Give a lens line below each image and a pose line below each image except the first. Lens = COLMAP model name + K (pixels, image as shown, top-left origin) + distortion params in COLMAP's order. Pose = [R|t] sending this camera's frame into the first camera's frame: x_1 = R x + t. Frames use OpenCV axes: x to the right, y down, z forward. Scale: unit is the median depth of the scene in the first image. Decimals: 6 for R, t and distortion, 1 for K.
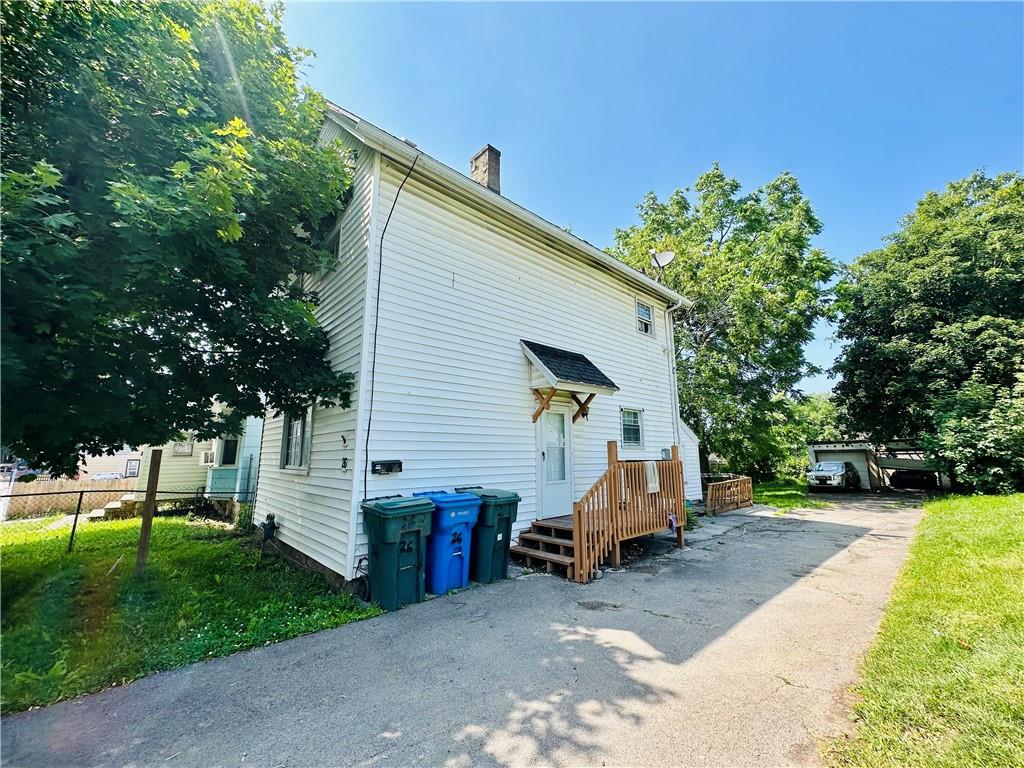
lens RADIAL K [[409.5, 0, 512.9], [0, 409.5, 382.1], [0, 0, 1]] dist [-0.000074, -0.000039]
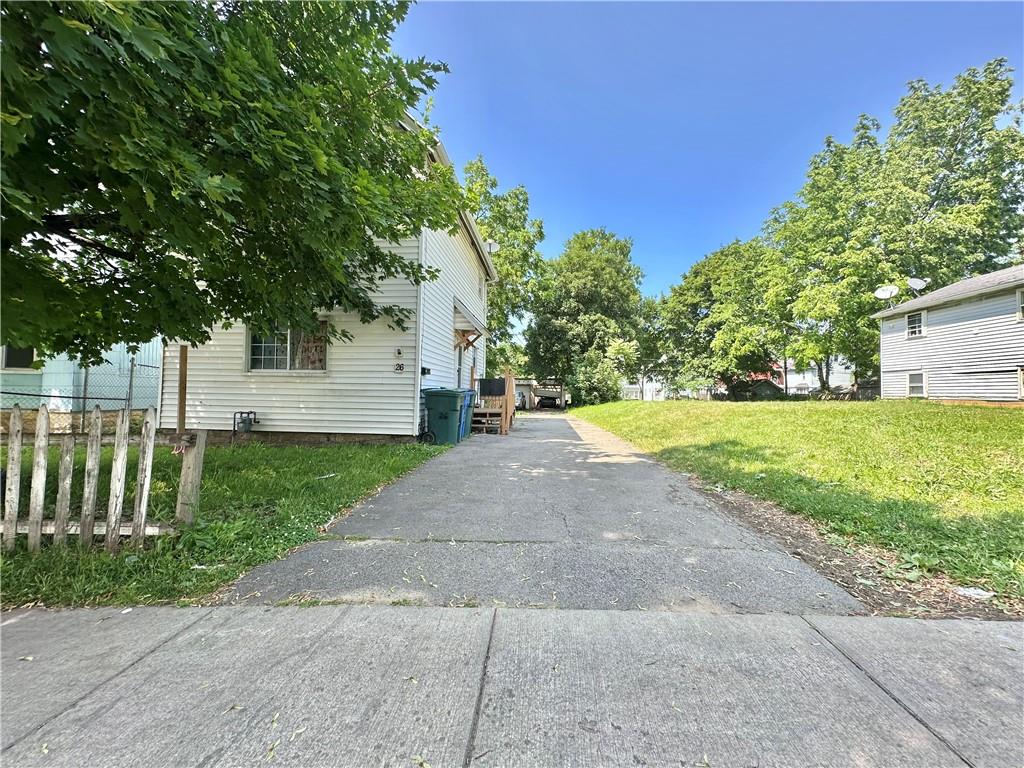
lens RADIAL K [[412.0, 0, 517.3], [0, 412.0, 389.1], [0, 0, 1]] dist [0.000342, -0.000002]
pose [[0.719285, 0.020876, 0.694402, -0.397411], [-0.137087, 0.984160, 0.112412, 0.015507], [-0.681056, -0.176049, 0.710753, -0.137603]]
